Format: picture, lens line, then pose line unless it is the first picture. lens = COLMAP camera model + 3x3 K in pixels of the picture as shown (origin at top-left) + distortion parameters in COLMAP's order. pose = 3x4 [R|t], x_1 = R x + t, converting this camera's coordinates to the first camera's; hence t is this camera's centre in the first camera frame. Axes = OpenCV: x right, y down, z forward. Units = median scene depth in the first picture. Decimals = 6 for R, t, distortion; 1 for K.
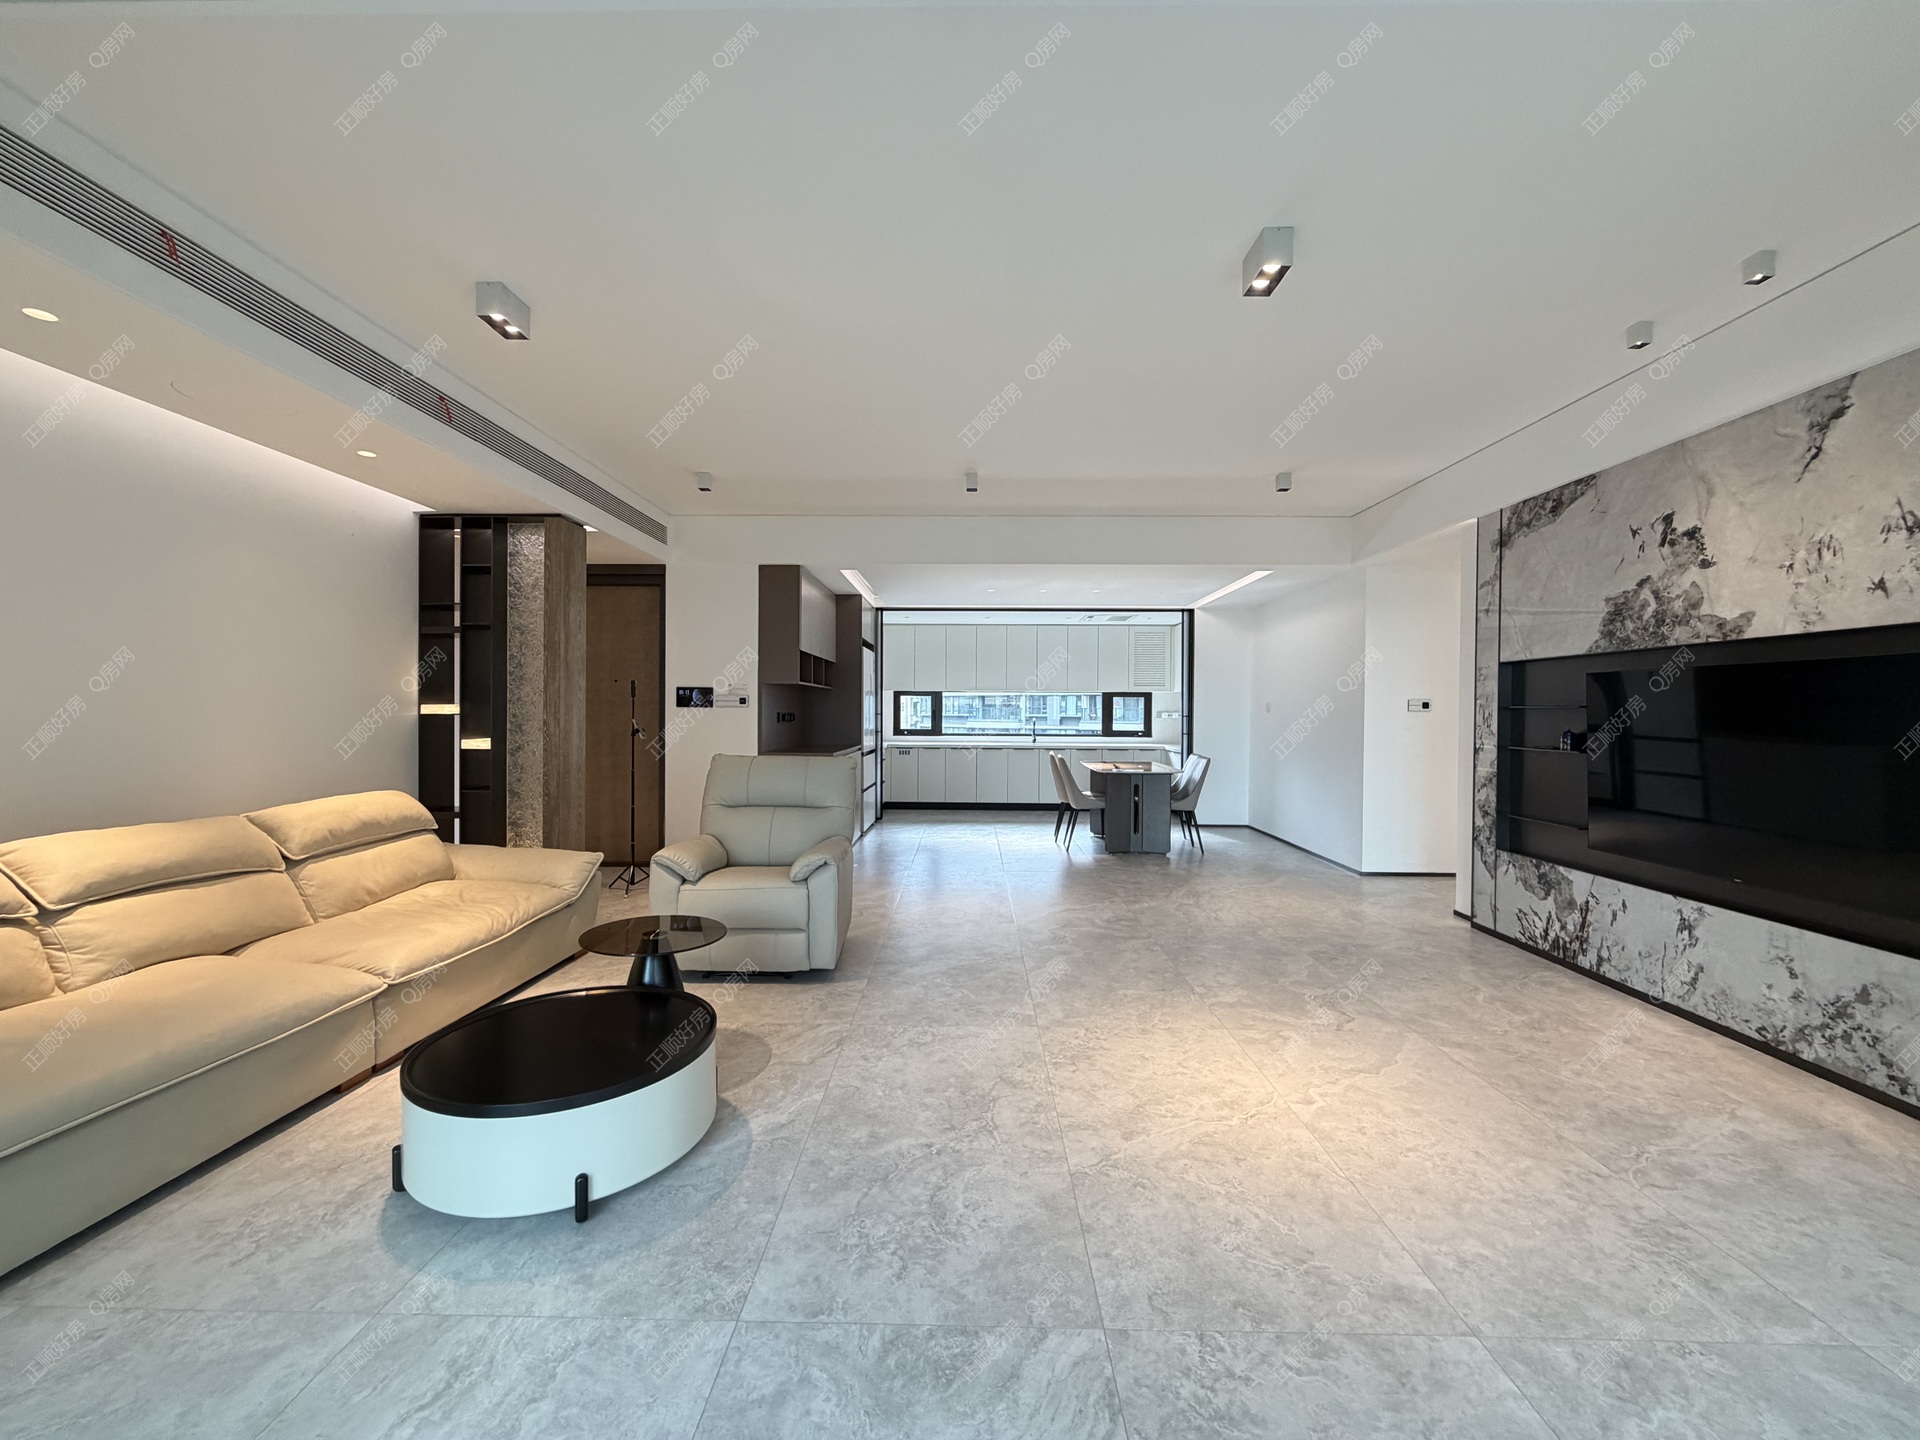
lens RADIAL K [[764.7, 0, 975.7], [0, 764.7, 721.0], [0, 0, 1]] dist [0.002933, 0.000631]
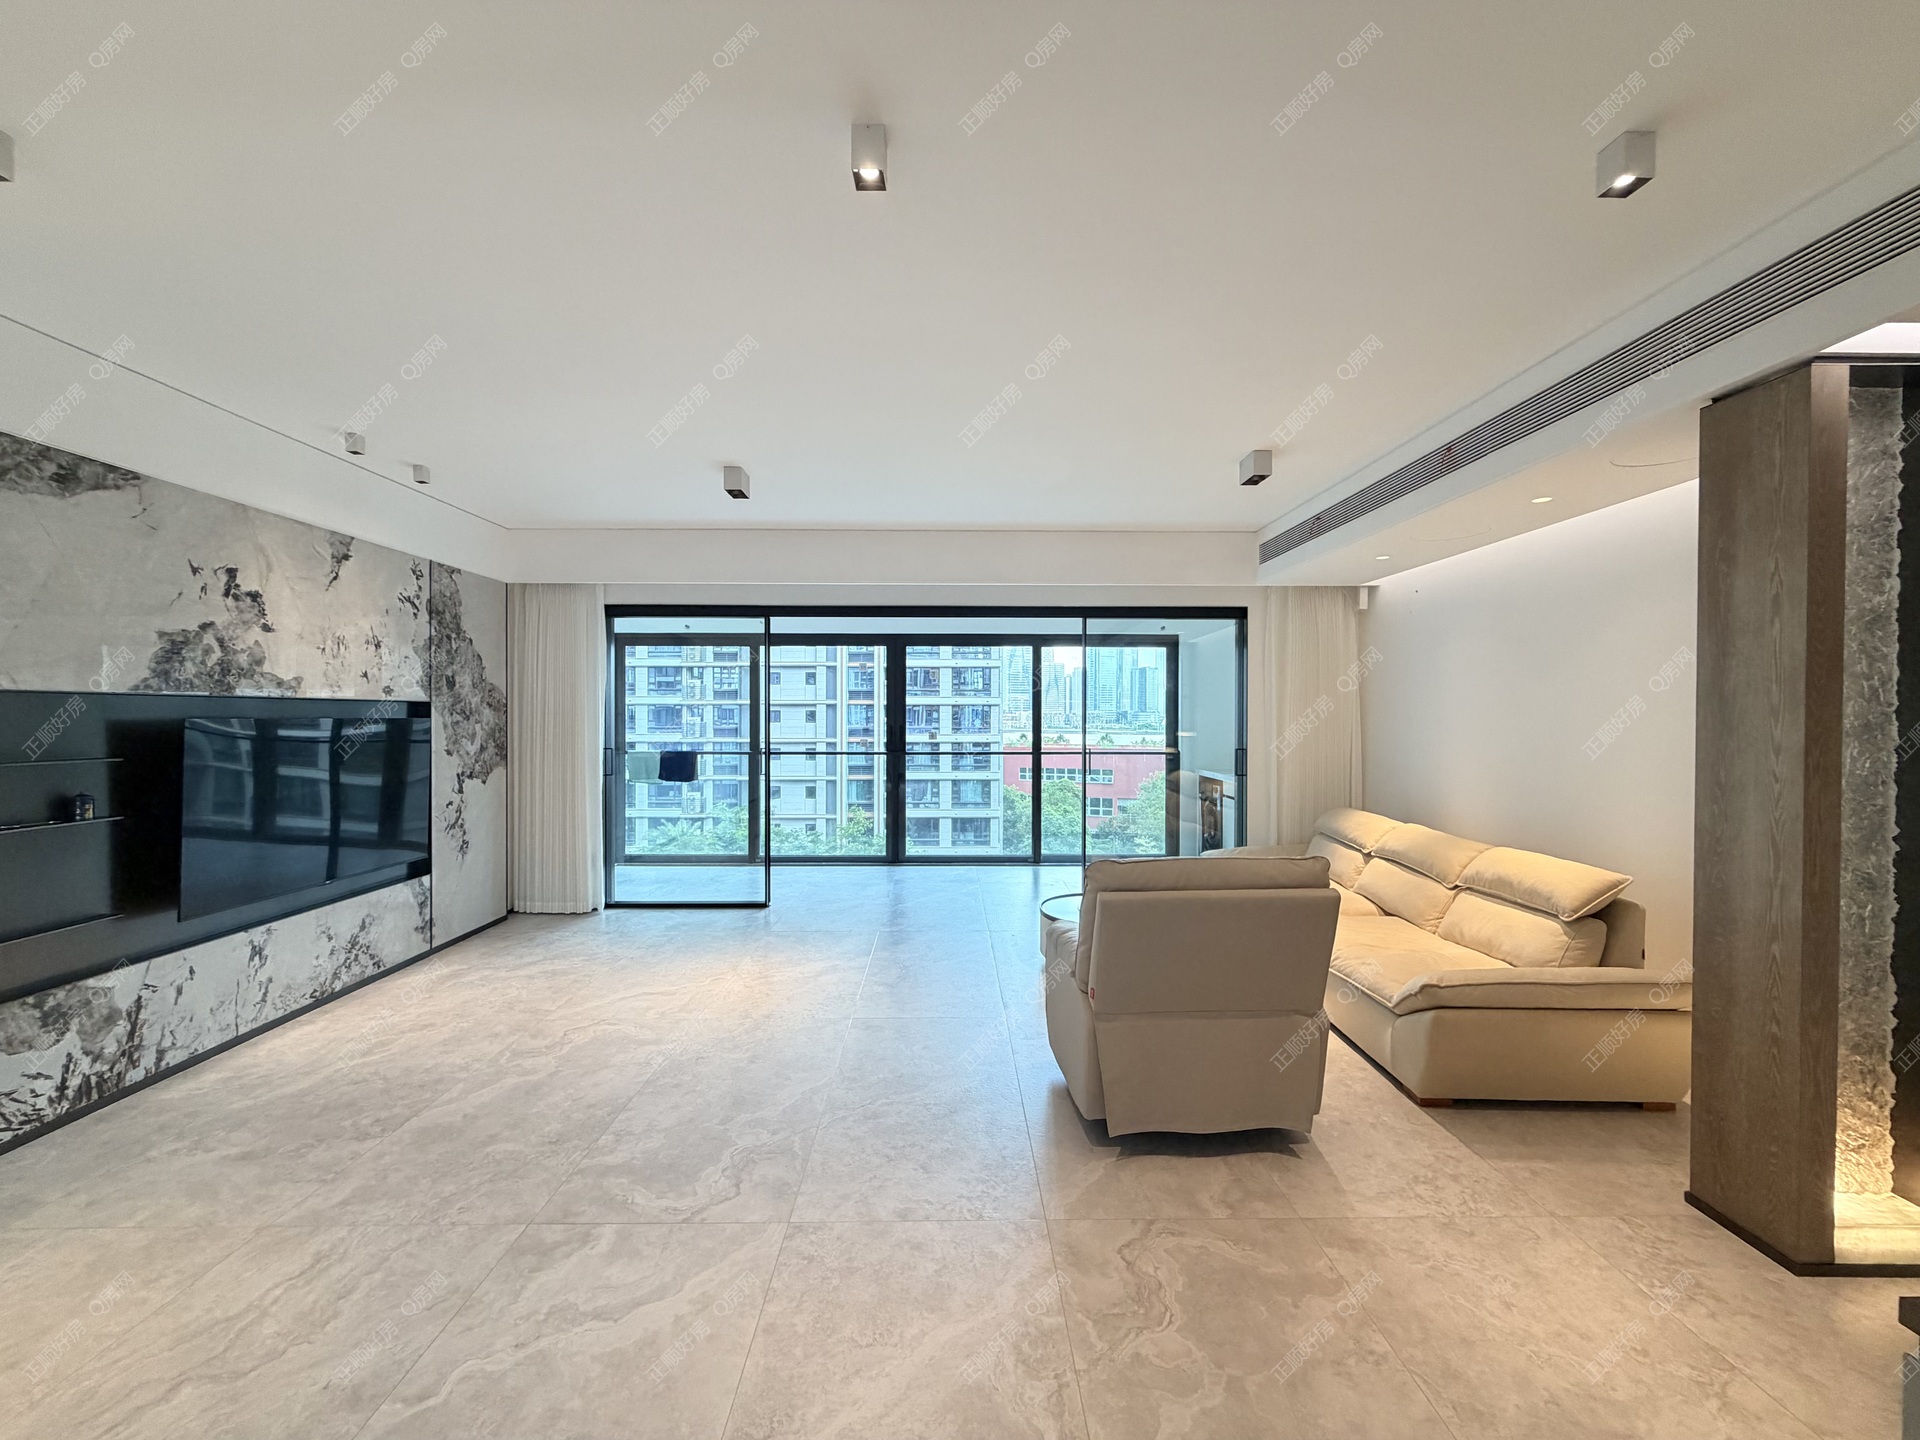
lens RADIAL K [[764.7, 0, 969.7], [0, 764.7, 724.4], [0, 0, 1]] dist [0.002933, 0.000631]
pose [[-0.999701, -0.007970, -0.023135, -0.067534], [-0.008516, 0.999685, 0.023611, -0.090291], [0.022940, 0.023801, -0.999453, 2.026108]]
